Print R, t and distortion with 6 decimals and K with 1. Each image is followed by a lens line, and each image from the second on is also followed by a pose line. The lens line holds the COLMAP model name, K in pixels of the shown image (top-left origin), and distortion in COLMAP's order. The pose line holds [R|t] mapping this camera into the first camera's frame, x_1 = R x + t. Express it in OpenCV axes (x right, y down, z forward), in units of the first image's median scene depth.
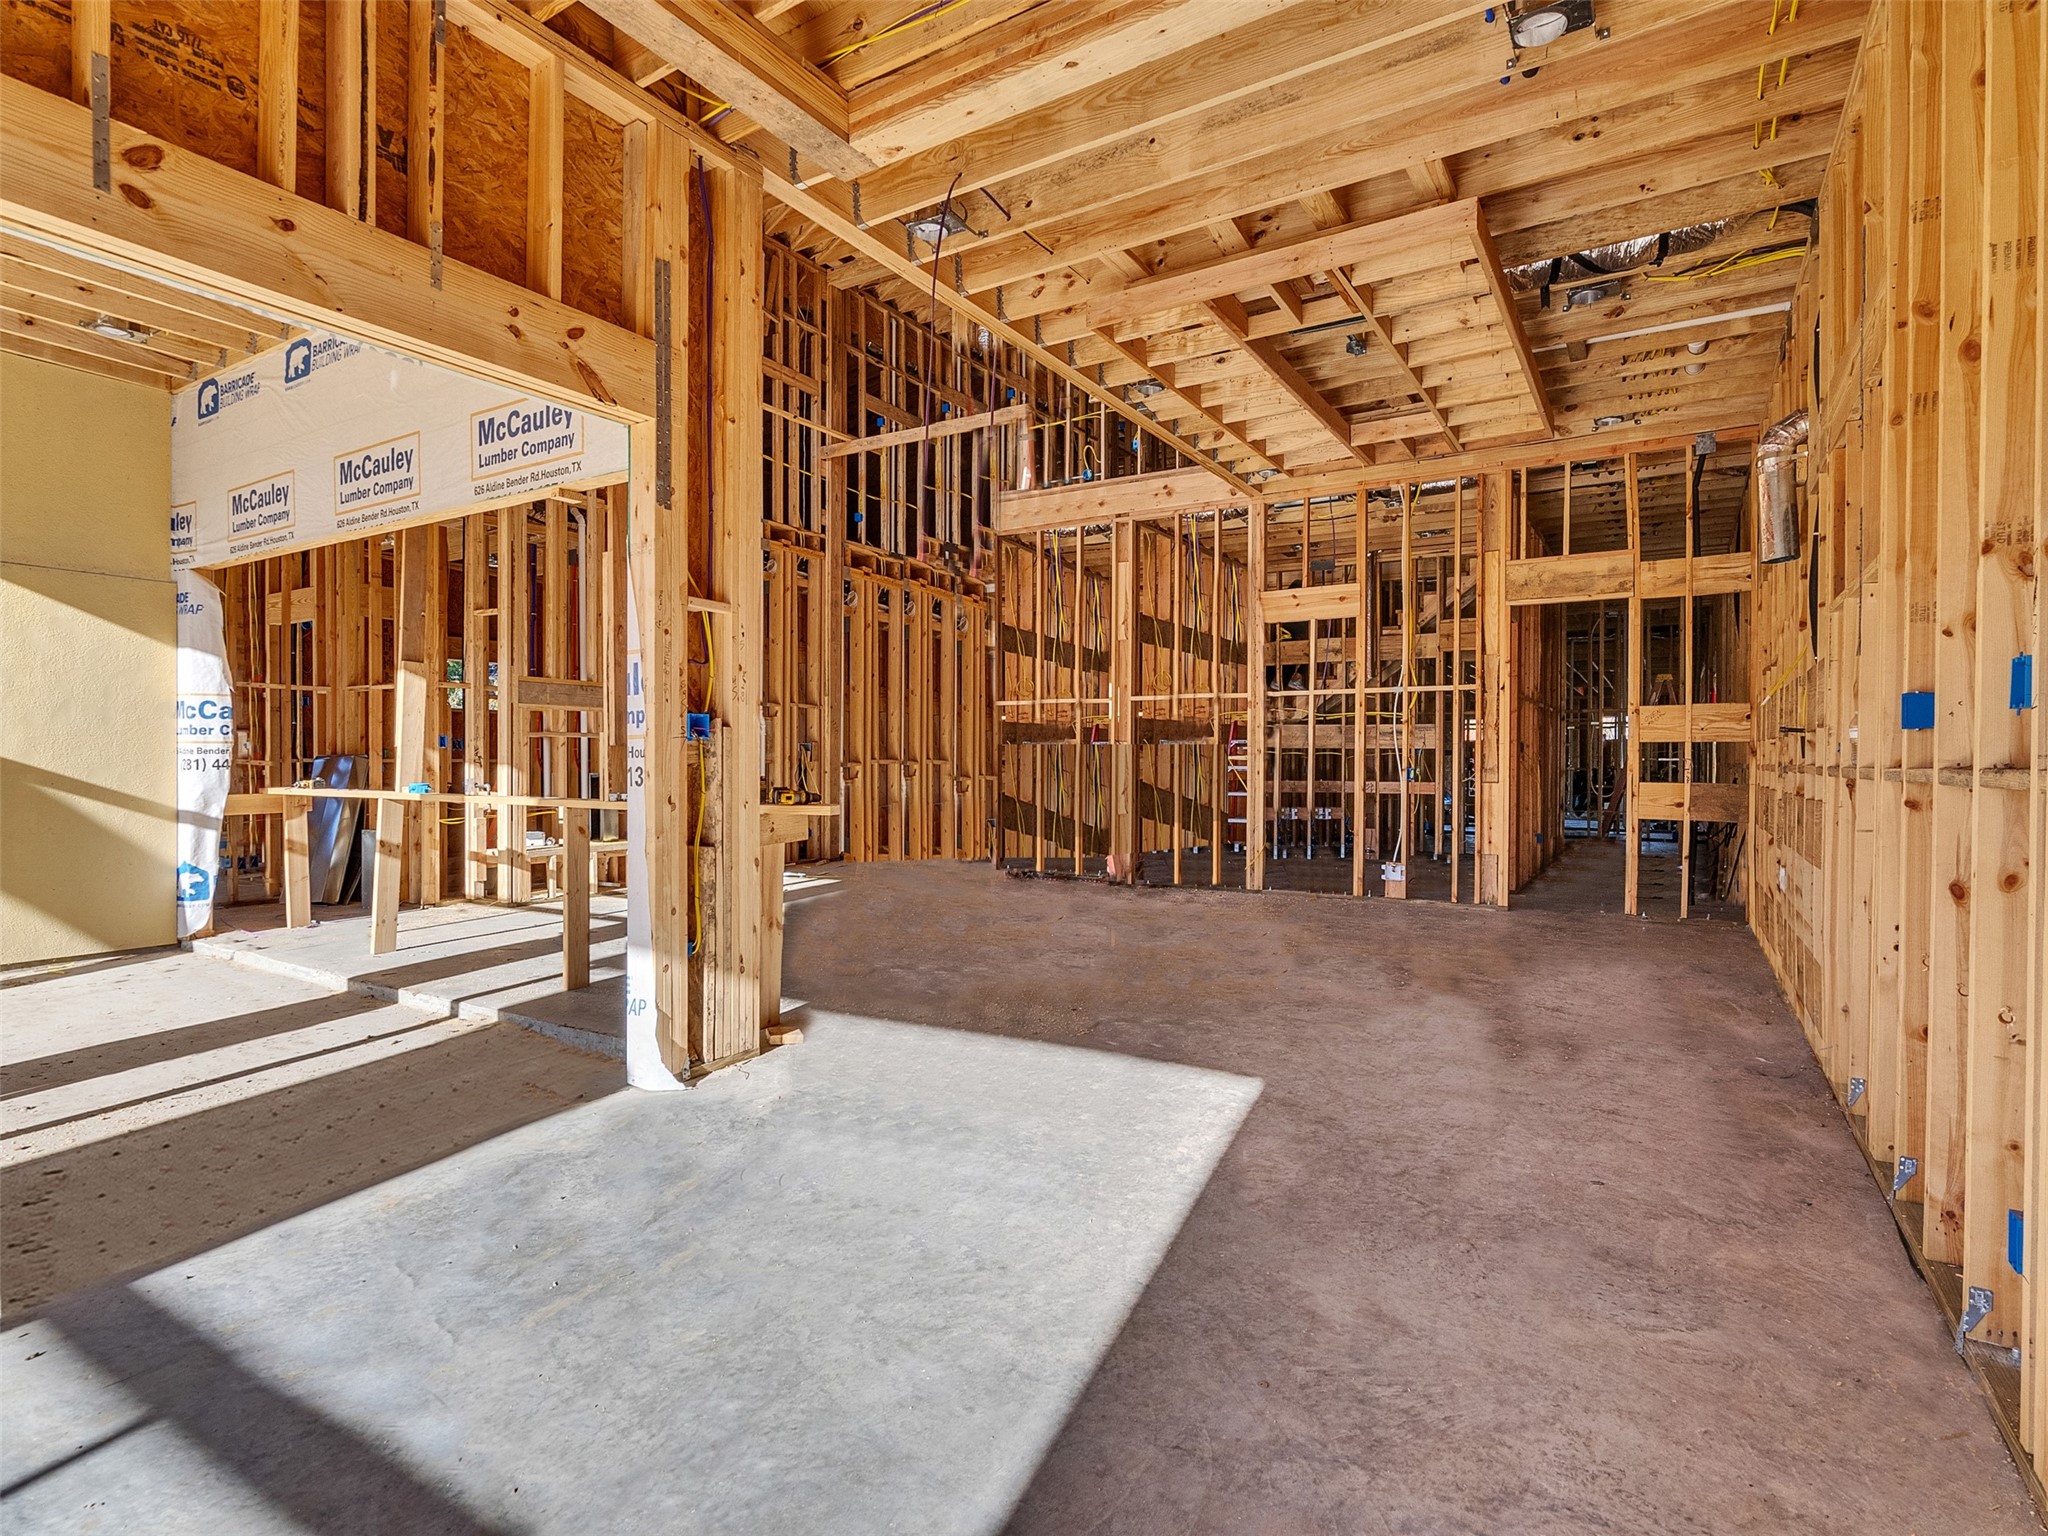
lens RADIAL K [[1046.1, 0, 1013.9], [0, 1046.1, 764.1], [0, 0, 1]] dist [-0.004915, 0.002967]
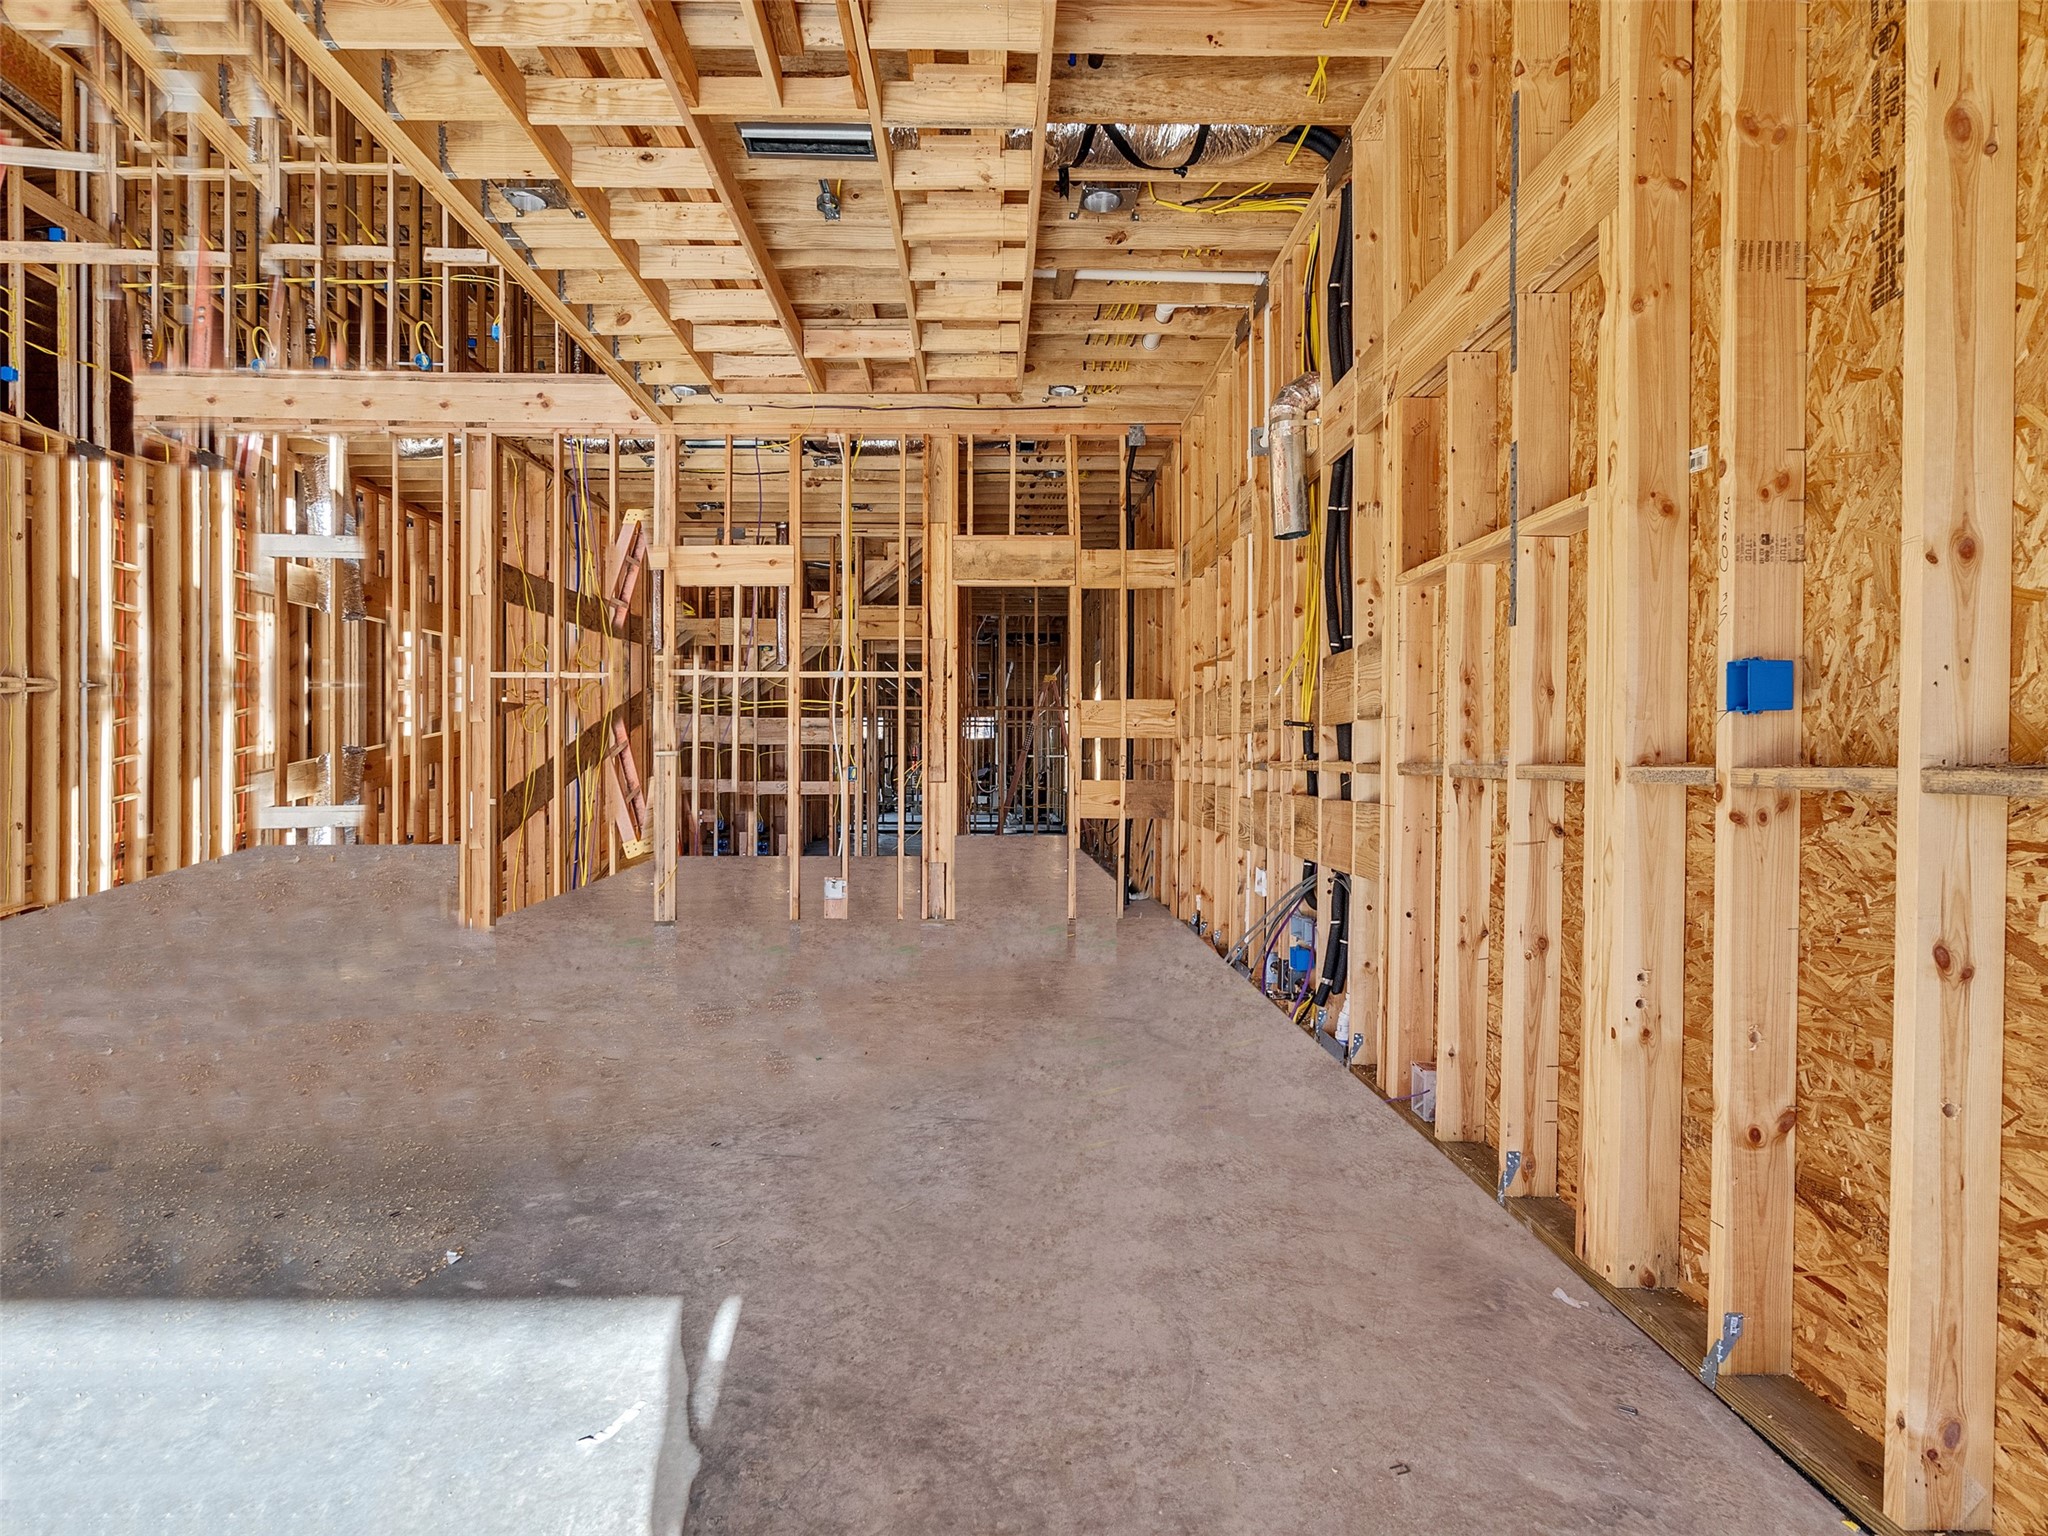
lens RADIAL K [[1046.1, 0, 1004.5], [0, 1046.1, 765.0], [0, 0, 1]] dist [-0.004915, 0.002967]
pose [[0.839340, -0.006085, 0.543572, 0.018186], [0.004220, 0.999980, 0.004679, -0.000894], [-0.543590, -0.001633, 0.839349, 0.226219]]
